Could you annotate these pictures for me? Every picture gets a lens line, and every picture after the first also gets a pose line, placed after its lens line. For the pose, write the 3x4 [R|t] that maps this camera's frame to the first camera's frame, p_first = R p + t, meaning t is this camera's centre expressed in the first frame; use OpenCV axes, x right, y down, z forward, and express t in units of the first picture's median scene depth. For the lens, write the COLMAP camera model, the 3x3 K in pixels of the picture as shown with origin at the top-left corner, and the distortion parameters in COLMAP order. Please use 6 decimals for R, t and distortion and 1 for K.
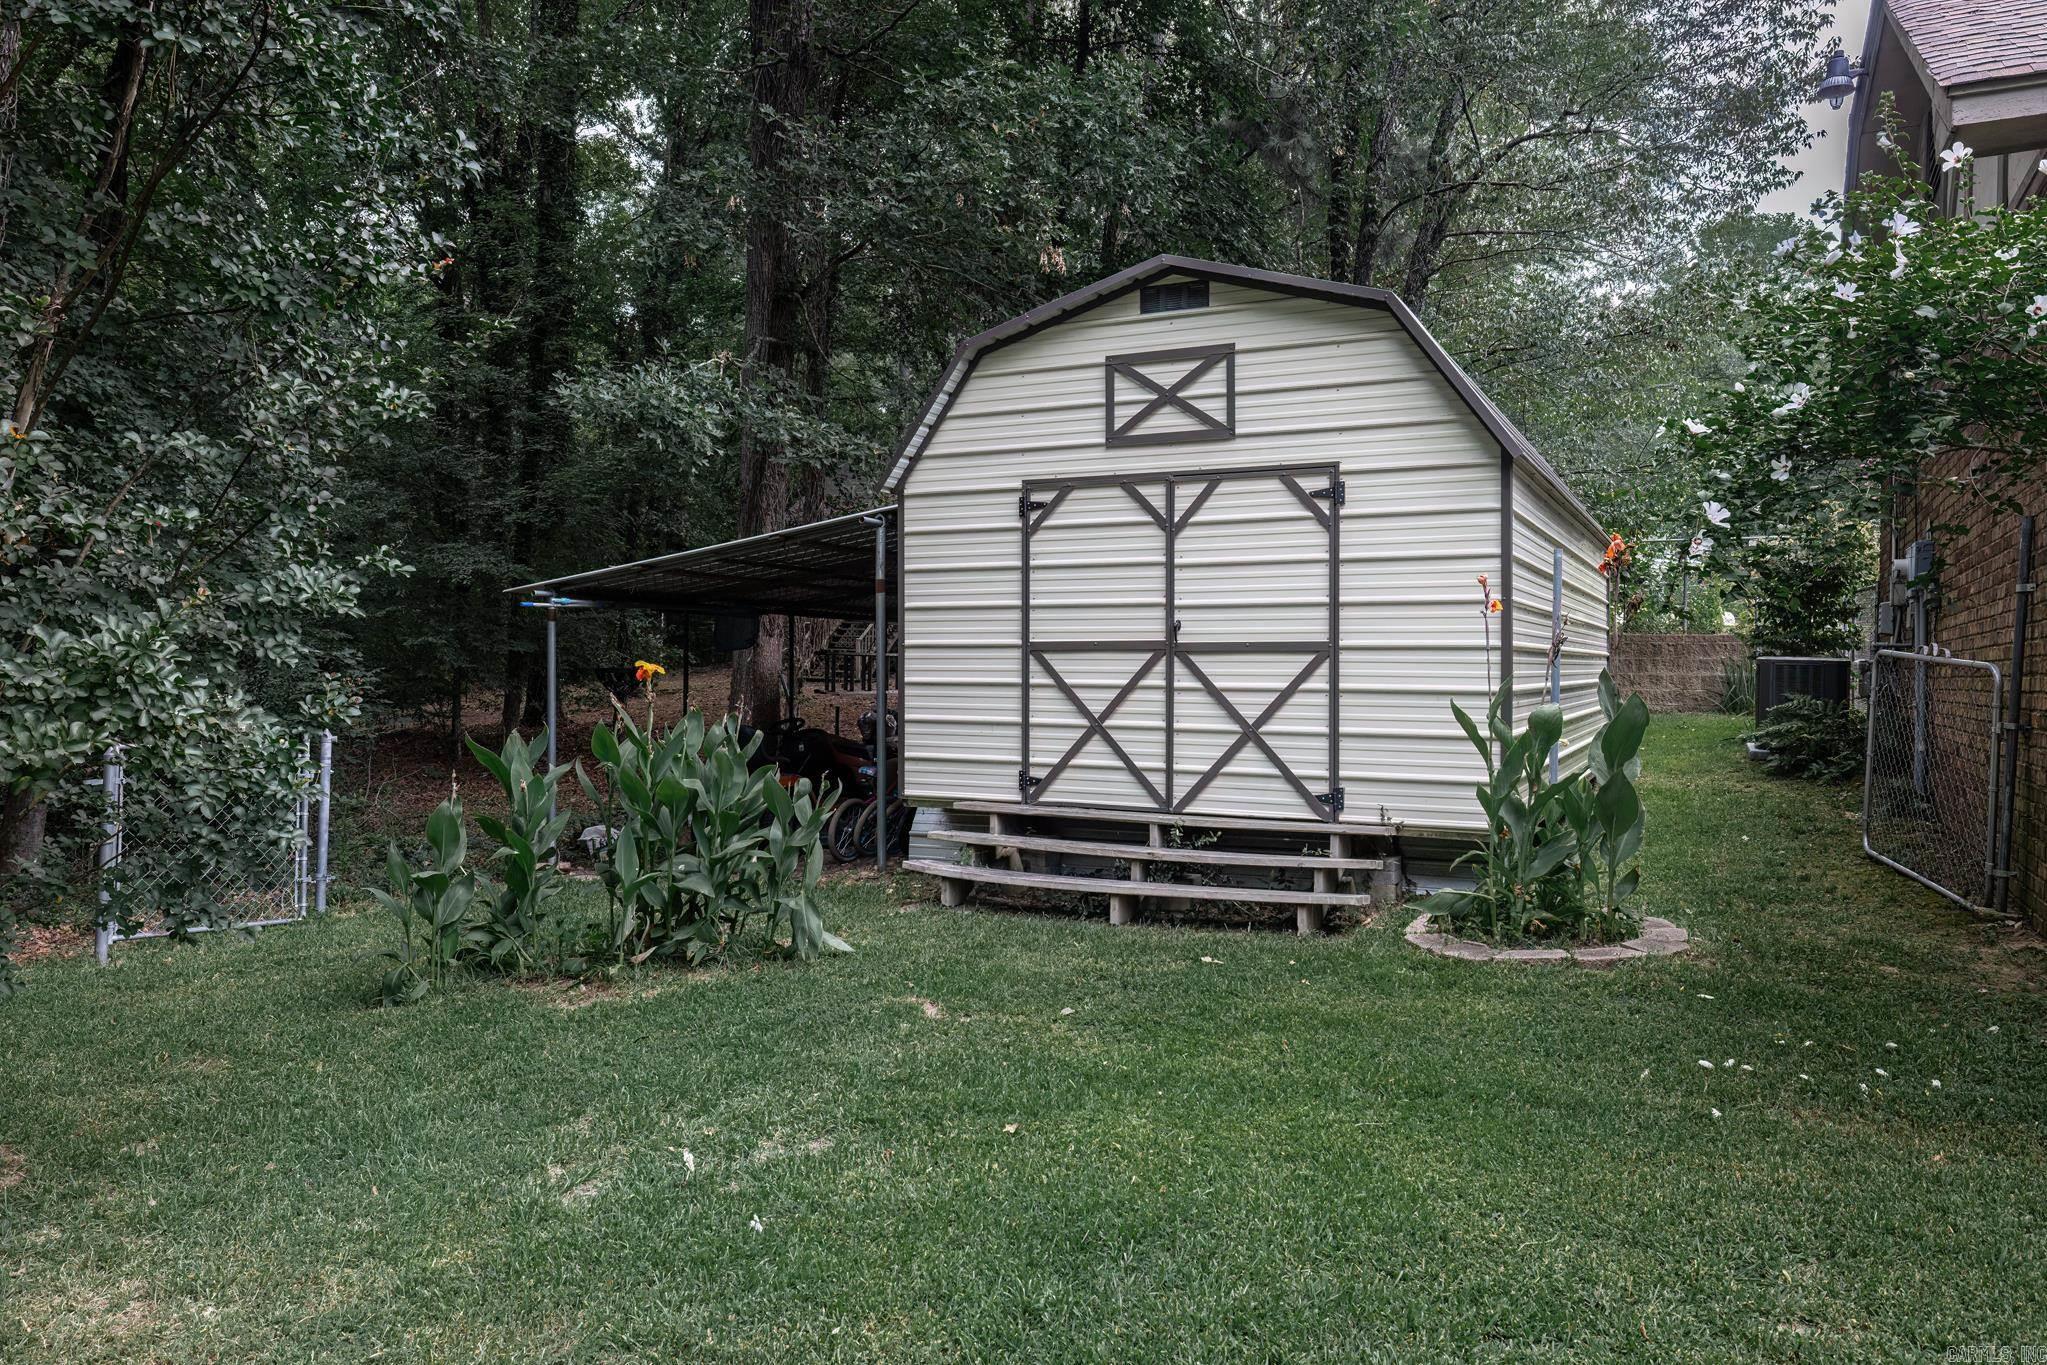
lens RADIAL K [[1348.2, 0, 1018.9], [0, 1348.2, 654.6], [0, 0, 1]] dist [0.001632, 0.000152]
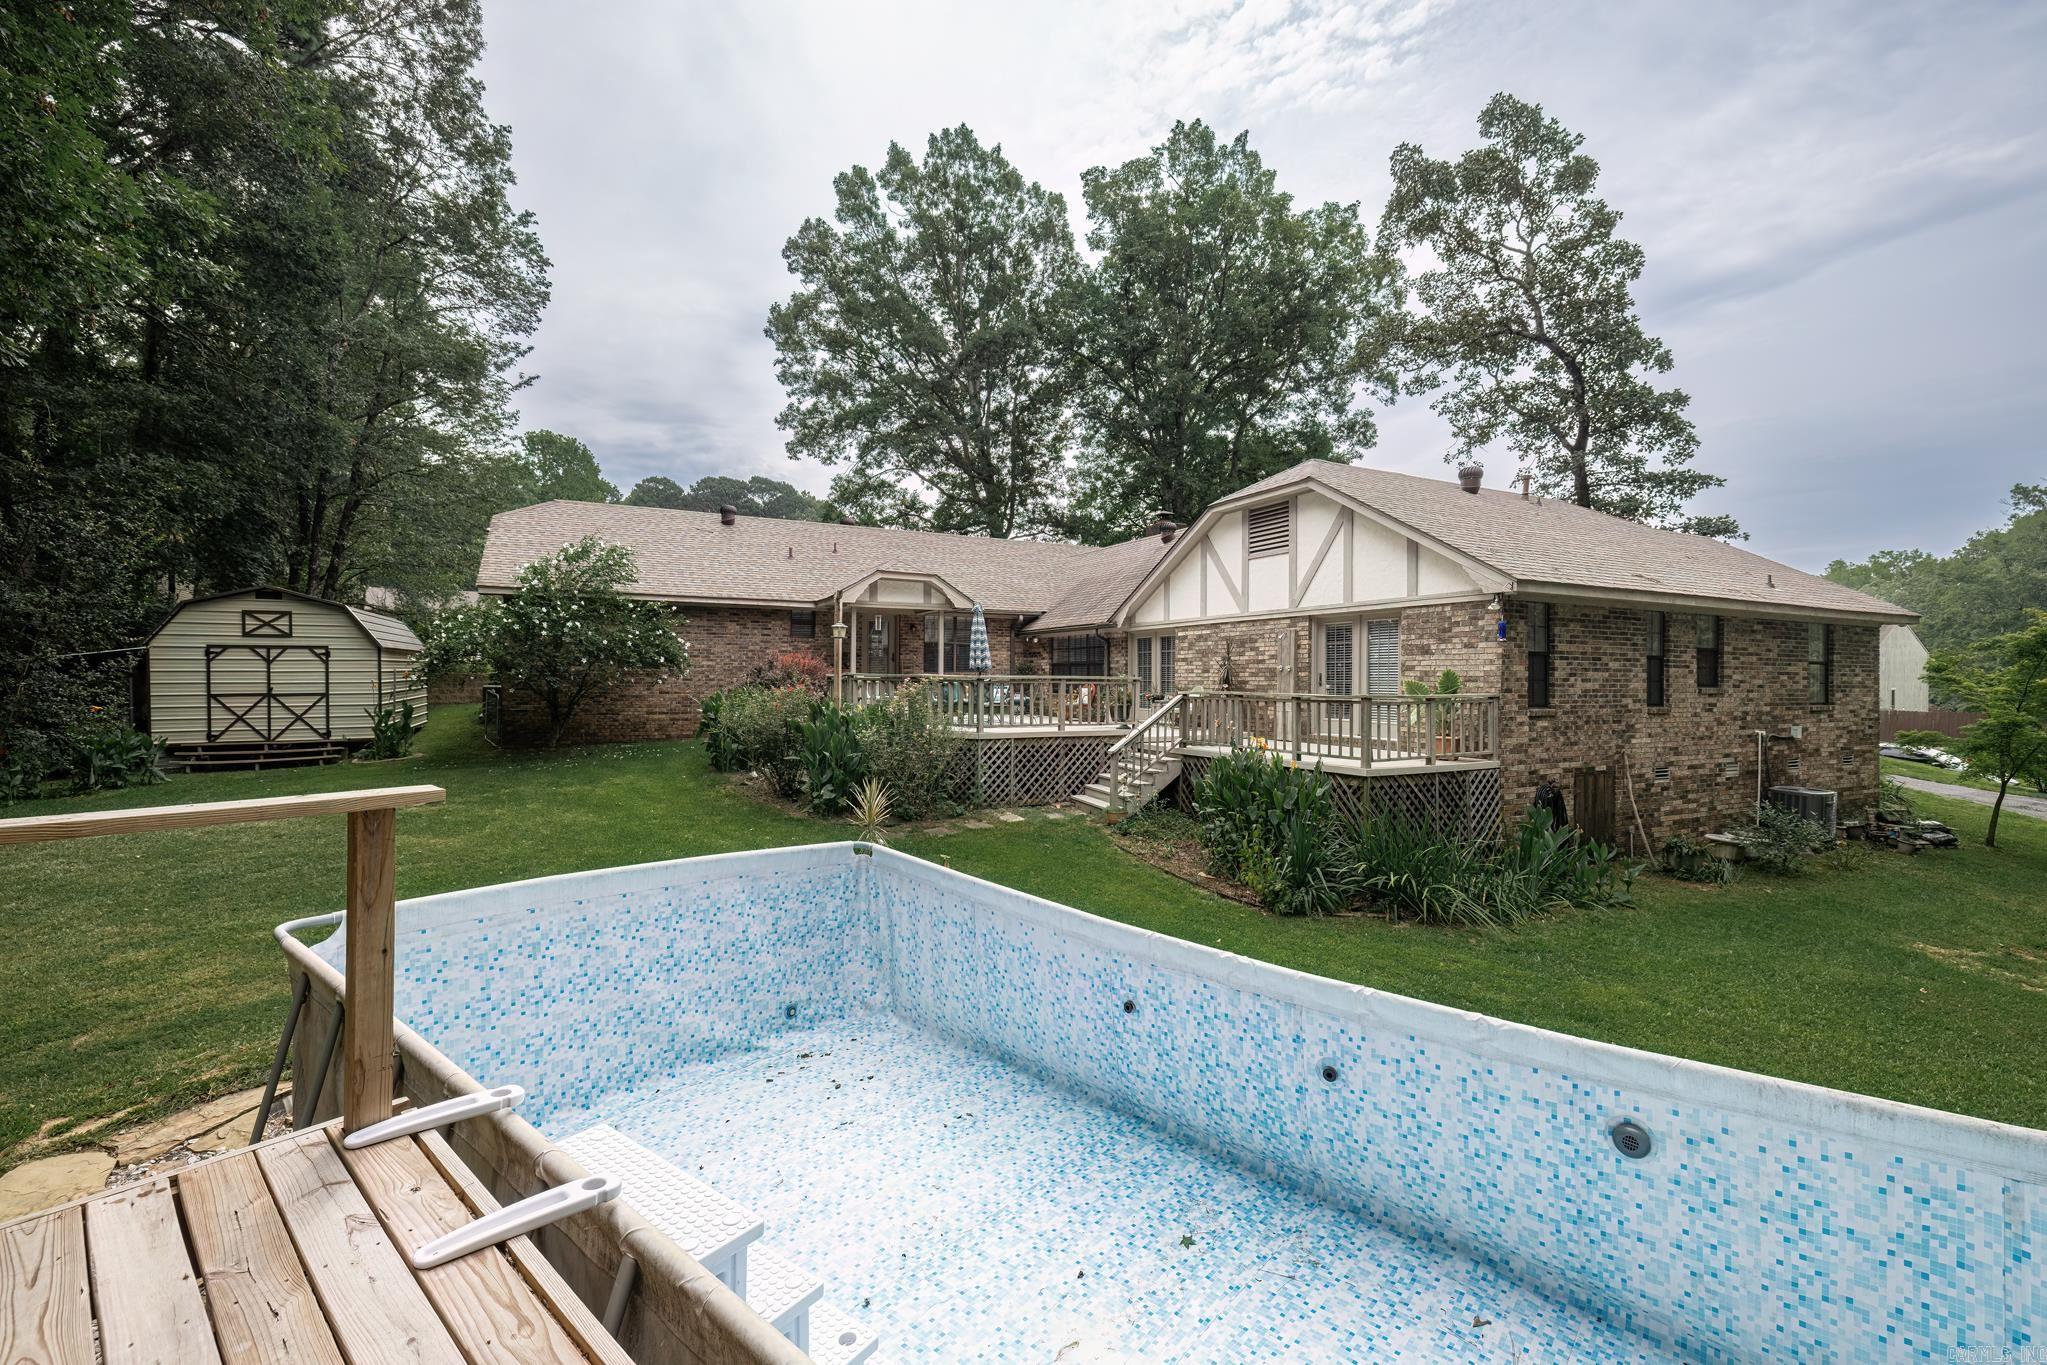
lens RADIAL K [[870.6, 0, 1025.8], [0, 870.6, 676.1], [0, 0, 1]] dist [0.000924, 0.000300]
pose [[0.570651, -0.004619, 0.821180, -0.635204], [0.005546, 0.999983, 0.001771, -0.048352], [-0.821174, 0.003543, 0.570667, -1.948929]]
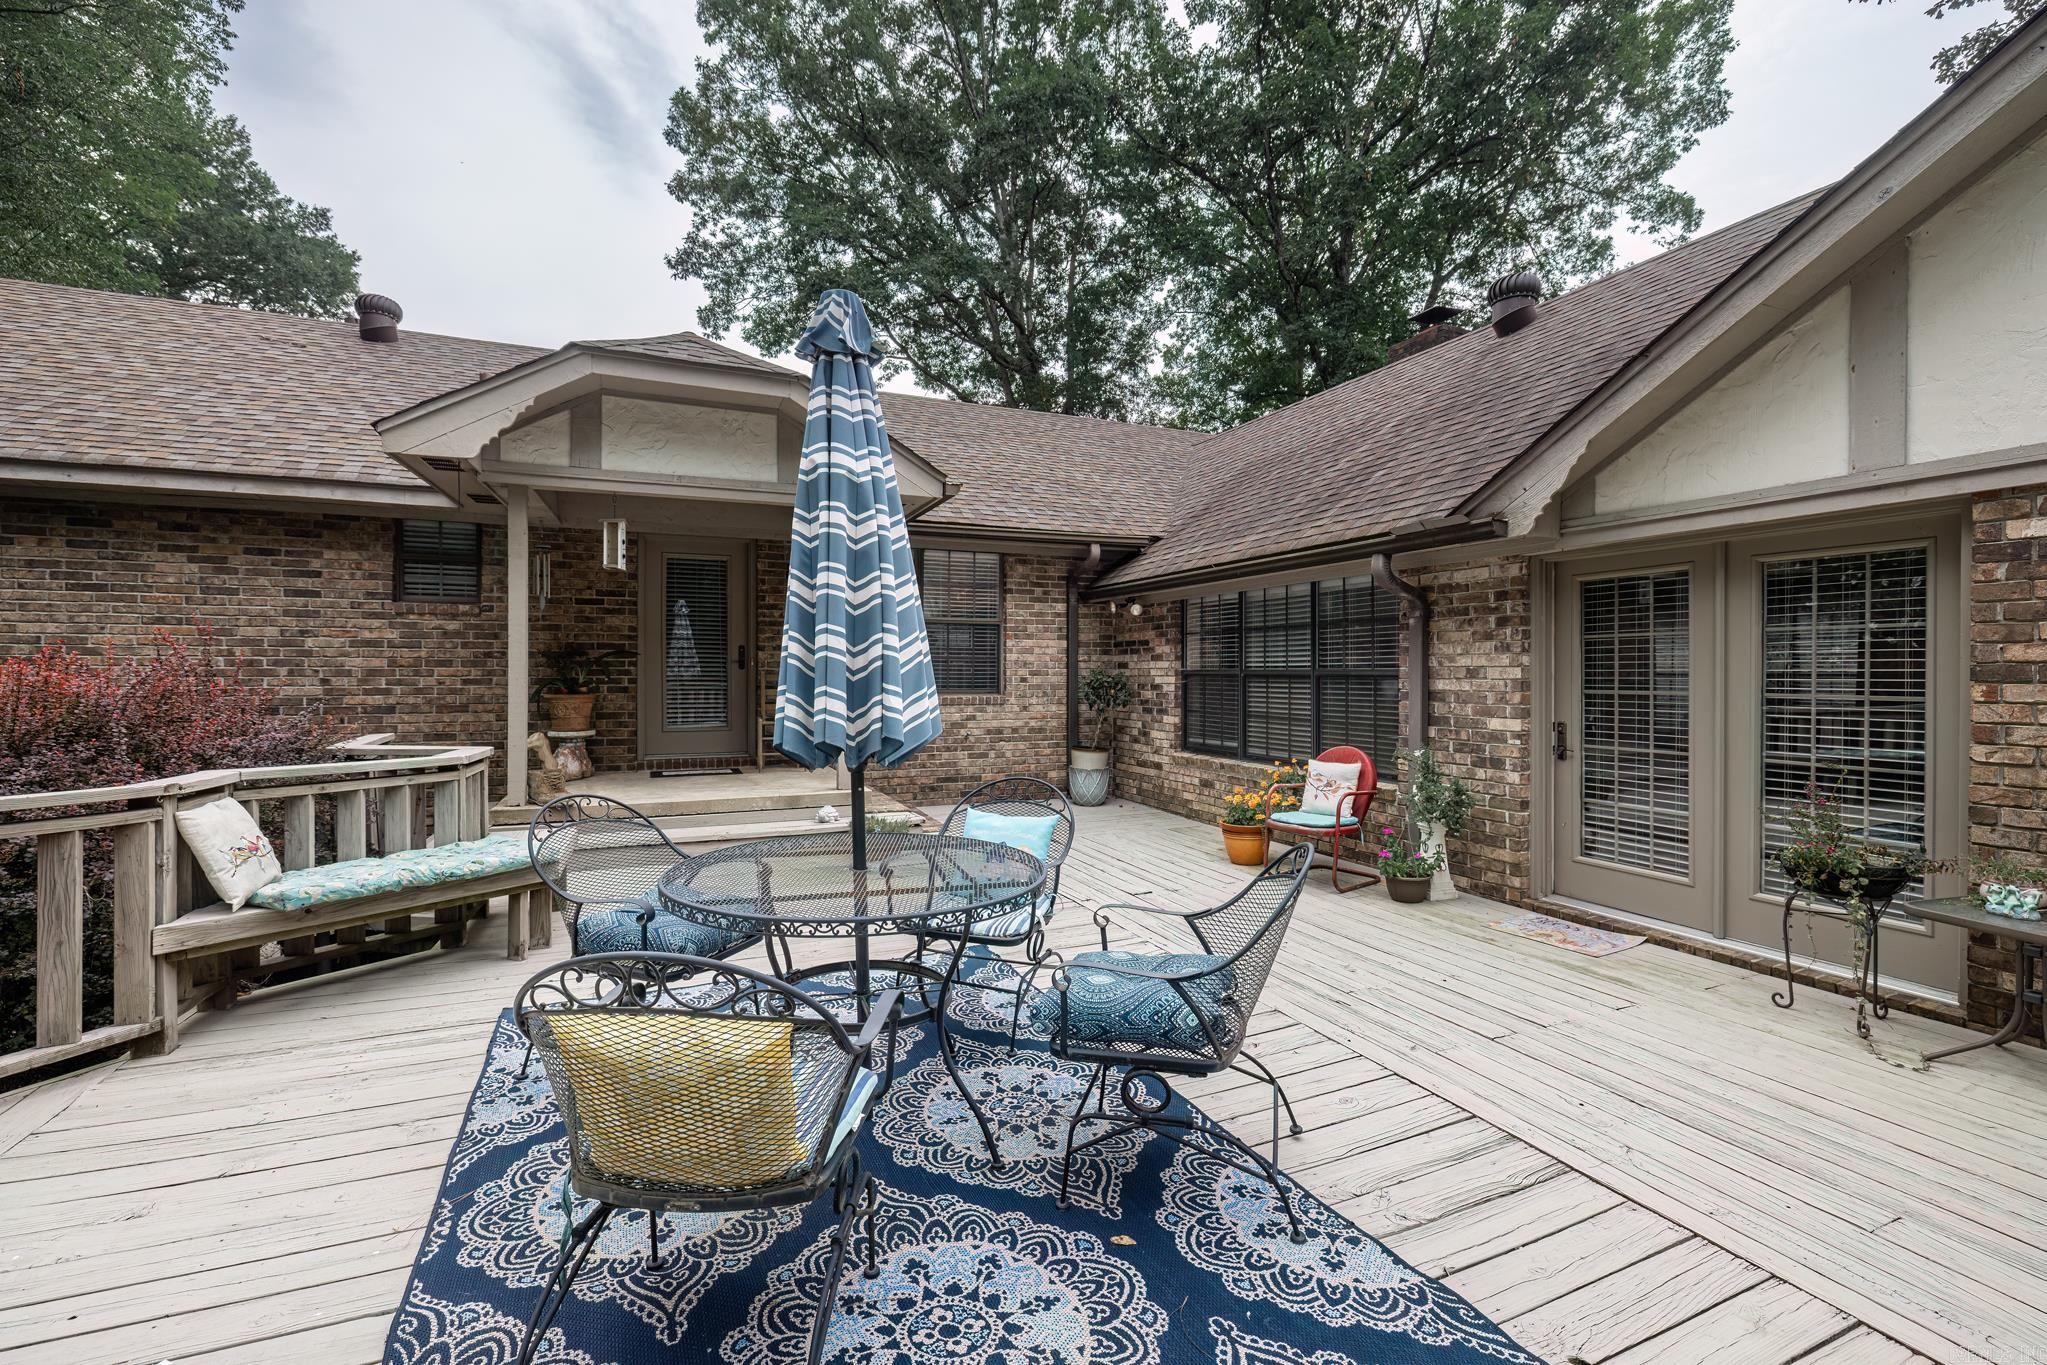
lens RADIAL K [[870.6, 0, 1025.8], [0, 870.6, 676.1], [0, 0, 1]] dist [0.000924, 0.000300]
pose [[0.625879, -0.014801, 0.779780, 0.998495], [0.010858, 0.999888, 0.010263, -0.097430], [-0.779844, 0.002044, 0.625970, -0.775225]]
